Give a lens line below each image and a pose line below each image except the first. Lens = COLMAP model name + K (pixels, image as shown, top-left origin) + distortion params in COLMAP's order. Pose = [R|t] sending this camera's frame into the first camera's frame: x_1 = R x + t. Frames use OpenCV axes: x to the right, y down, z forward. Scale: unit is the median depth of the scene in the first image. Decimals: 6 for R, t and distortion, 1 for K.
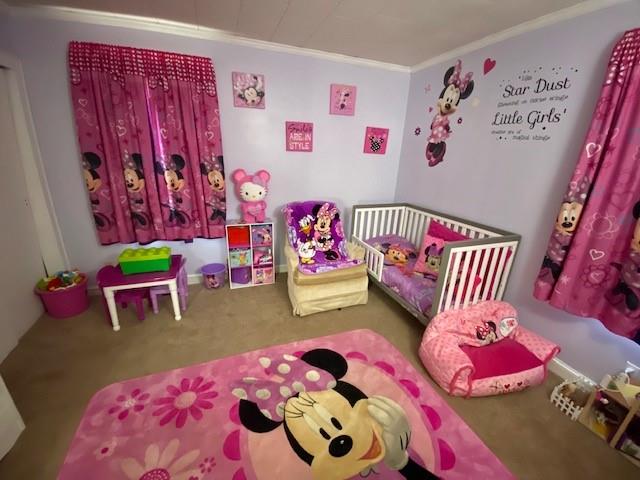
lens RADIAL K [[257.6, 0, 318.8], [0, 257.6, 237.4], [0, 0, 1]] dist [0.033295, -0.026832]
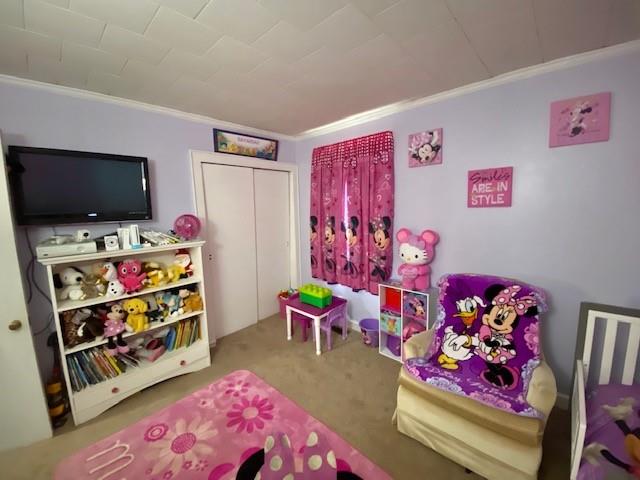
lens RADIAL K [[257.6, 0, 318.8], [0, 257.6, 237.4], [0, 0, 1]] dist [0.033295, -0.026832]
pose [[0.443485, 0.059937, -0.894276, 0.410113], [-0.238224, 0.969755, -0.053143, -0.112644], [0.864043, 0.236606, 0.444350, 0.330344]]
